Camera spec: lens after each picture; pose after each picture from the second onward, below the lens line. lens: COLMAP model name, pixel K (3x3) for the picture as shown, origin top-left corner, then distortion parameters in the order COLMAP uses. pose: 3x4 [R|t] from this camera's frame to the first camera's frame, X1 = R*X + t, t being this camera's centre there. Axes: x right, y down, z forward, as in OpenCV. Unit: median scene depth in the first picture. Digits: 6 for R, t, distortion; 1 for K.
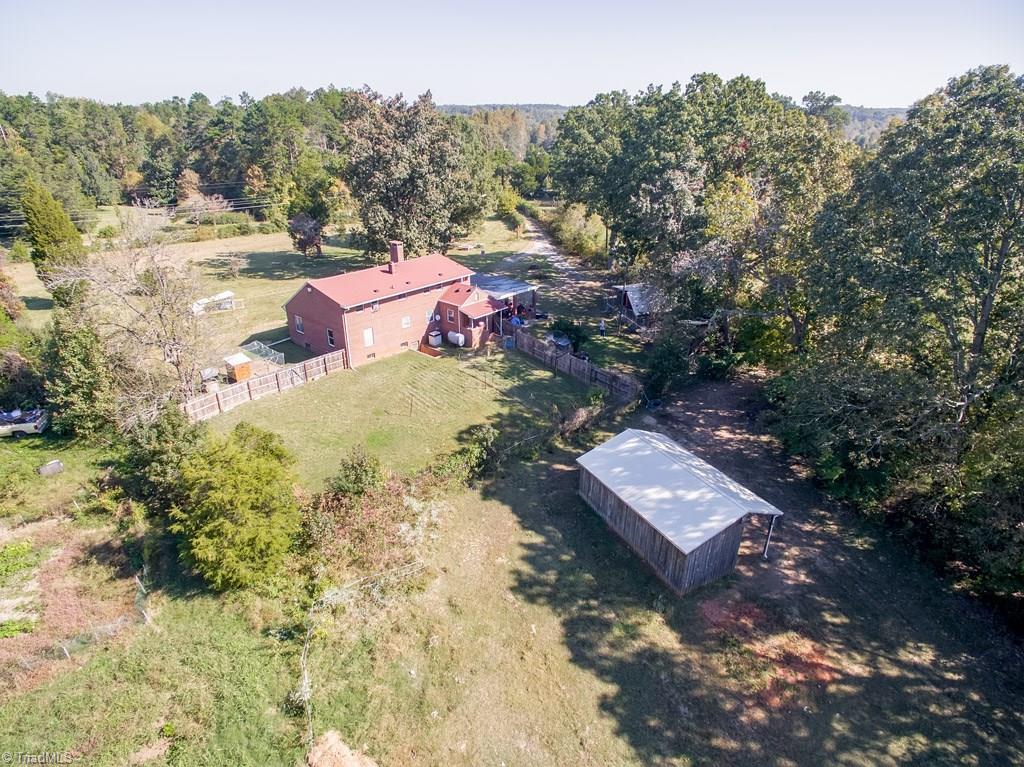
lens RADIAL K [[585.1, 0, 512.0], [0, 585.1, 383.5], [0, 0, 1]] dist [0.060291, 0.000235]
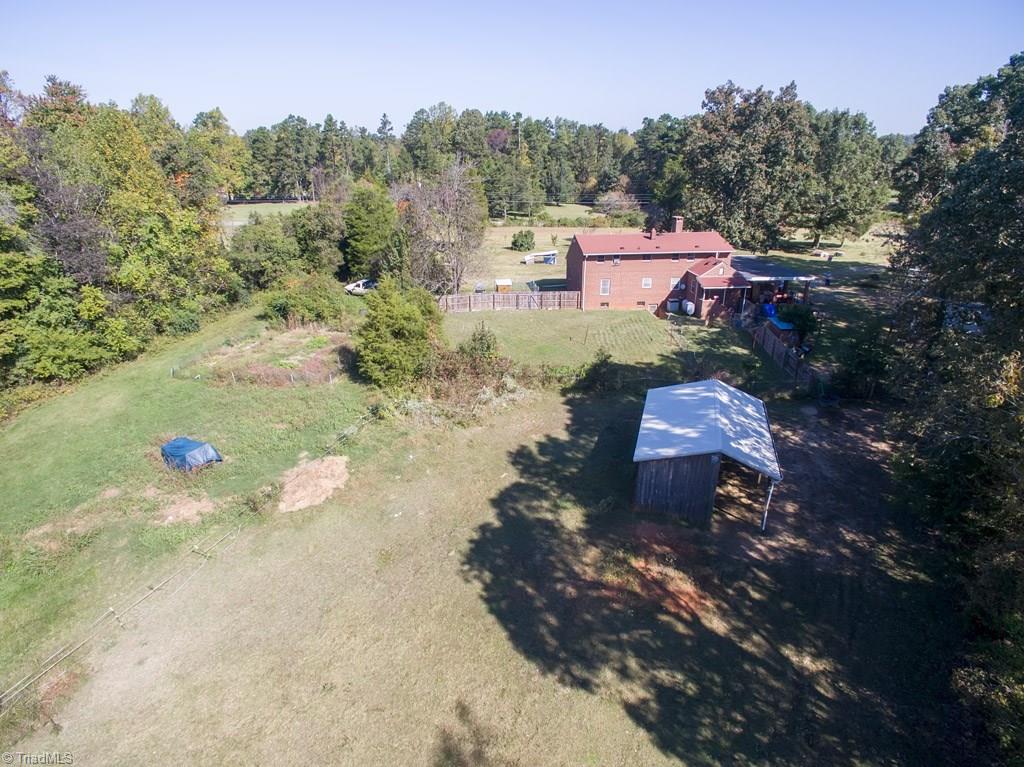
lens RADIAL K [[578.7, 0, 512.0], [0, 578.7, 383.5], [0, 0, 1]] dist [0.006244, 0.002188]
pose [[0.730735, 0.264099, -0.629507, 0.382063], [-0.286544, 0.955630, 0.068296, 0.074936], [0.619612, 0.130475, 0.773988, 0.047430]]
